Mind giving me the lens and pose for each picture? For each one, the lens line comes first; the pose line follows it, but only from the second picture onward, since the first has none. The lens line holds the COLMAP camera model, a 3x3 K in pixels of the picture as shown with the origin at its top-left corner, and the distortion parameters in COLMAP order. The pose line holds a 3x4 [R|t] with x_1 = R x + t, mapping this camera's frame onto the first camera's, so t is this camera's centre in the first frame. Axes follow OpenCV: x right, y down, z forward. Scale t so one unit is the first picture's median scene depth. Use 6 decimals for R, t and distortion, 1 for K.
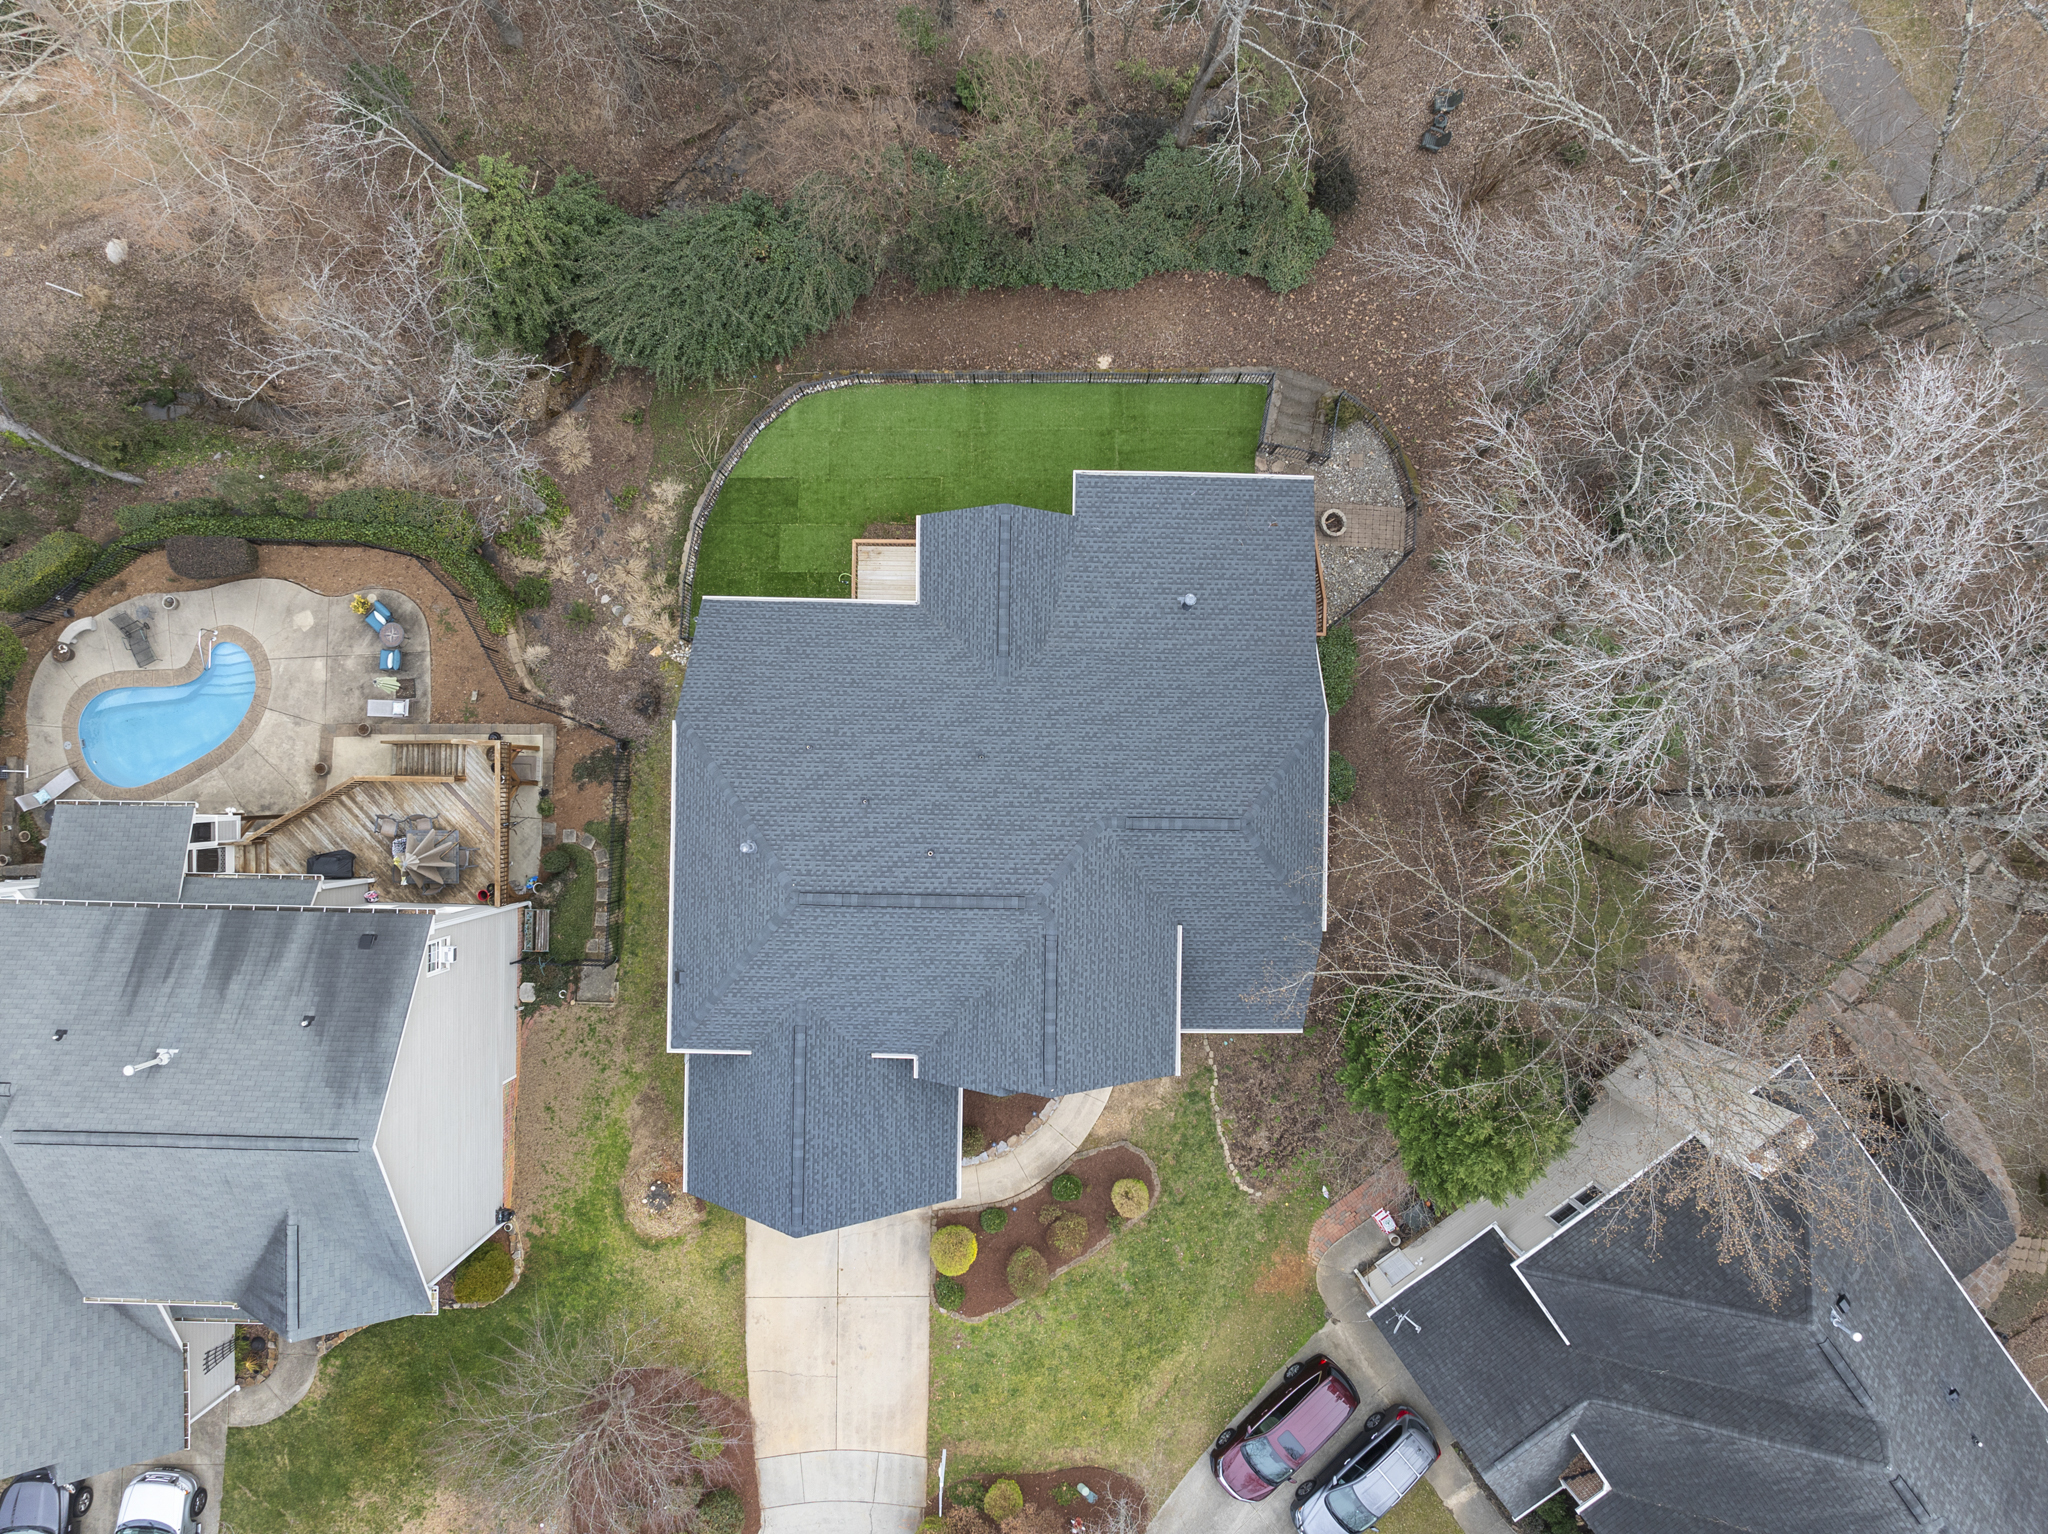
lens RADIAL K [[1421.1, 0, 1027.0], [0, 1421.1, 768.2], [0, 0, 1]] dist [-0.070205, 0.031335]
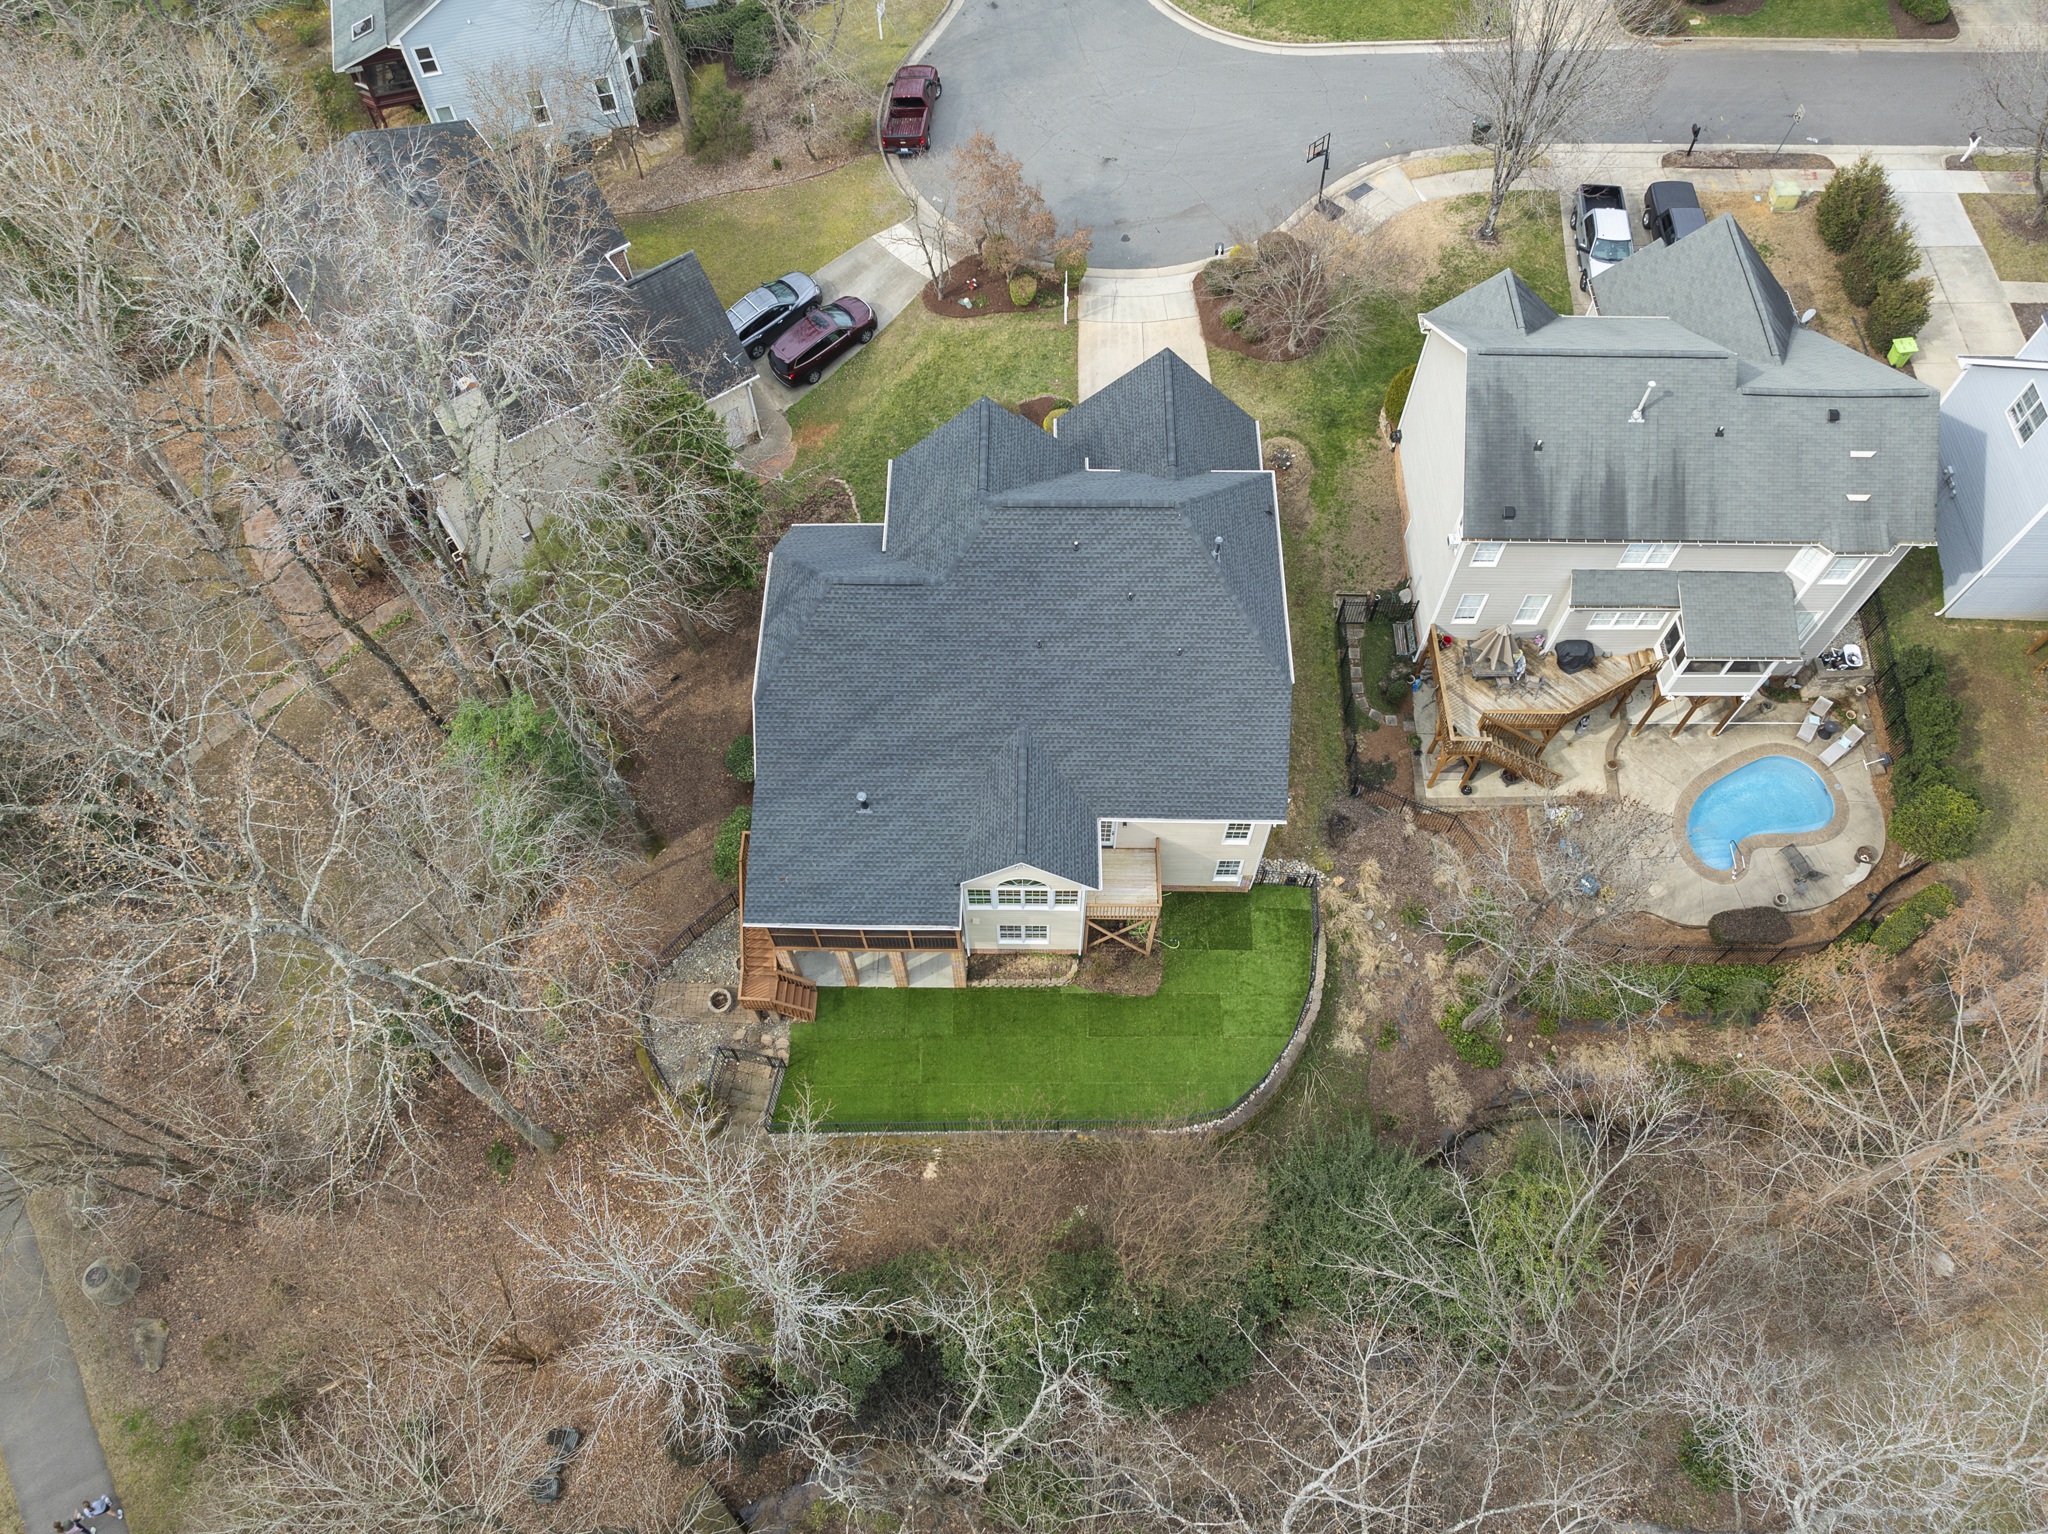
lens RADIAL K [[1421.1, 0, 1027.0], [0, 1421.1, 768.2], [0, 0, 1]] dist [-0.070205, 0.031335]
pose [[-0.999989, 0.004661, -0.000615, -0.016838], [-0.004363, -0.871149, 0.490999, -0.584996], [0.001753, 0.490997, 0.871160, -0.020055]]
